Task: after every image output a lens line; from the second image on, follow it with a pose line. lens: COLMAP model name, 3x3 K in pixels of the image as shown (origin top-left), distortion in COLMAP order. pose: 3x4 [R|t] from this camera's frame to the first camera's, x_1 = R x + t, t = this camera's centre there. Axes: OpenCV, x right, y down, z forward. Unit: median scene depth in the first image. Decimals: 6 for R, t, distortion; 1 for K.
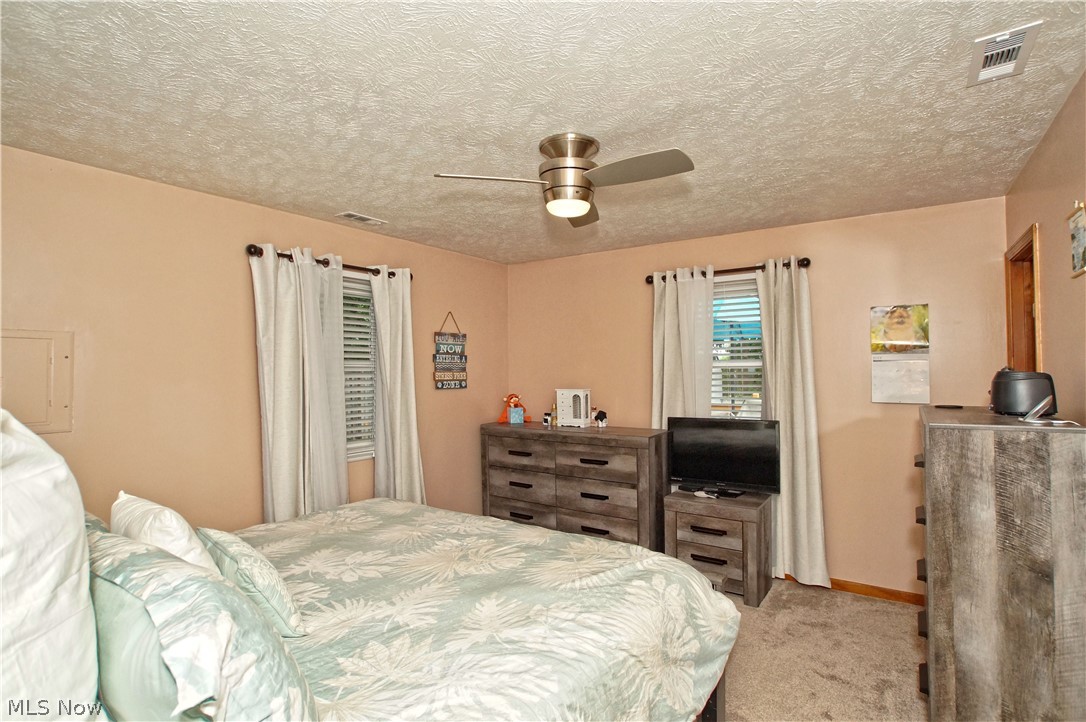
lens RADIAL K [[537.1, 0, 552.7], [0, 537.1, 359.7], [0, 0, 1]] dist [-0.081154, 0.045441]
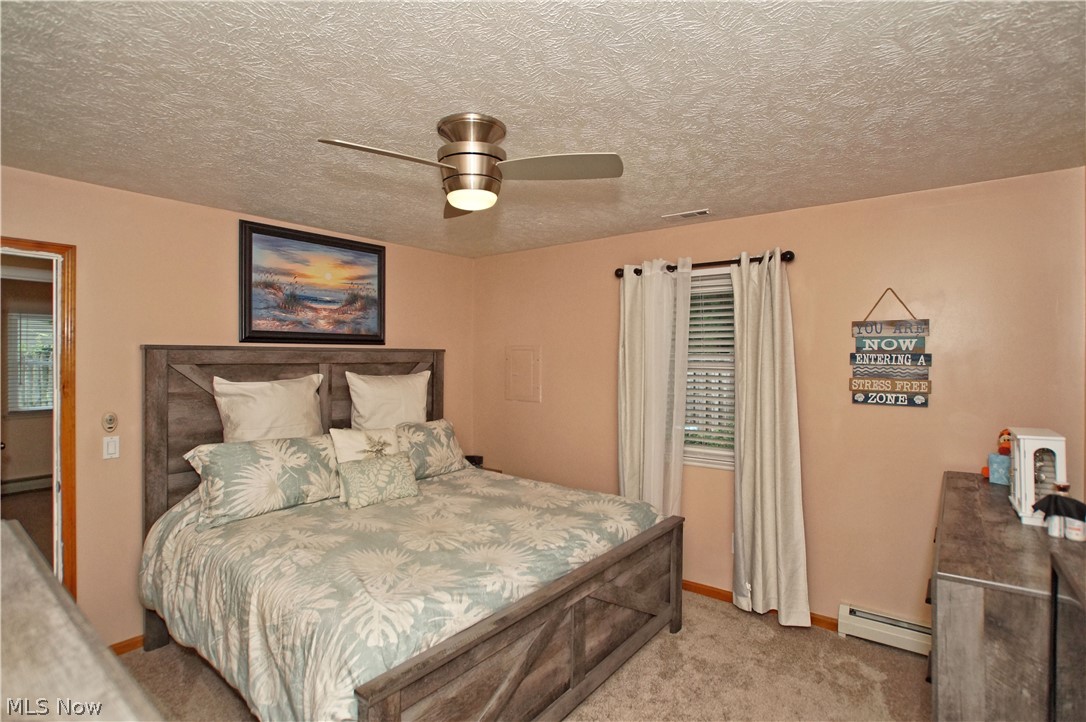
lens RADIAL K [[537.1, 0, 552.7], [0, 537.1, 359.7], [0, 0, 1]] dist [-0.081154, 0.045441]
pose [[-0.065033, 0.016565, -0.997746, 0.629390], [0.014176, 0.999777, 0.015675, -0.023029], [0.997782, -0.013124, -0.065253, 0.826686]]
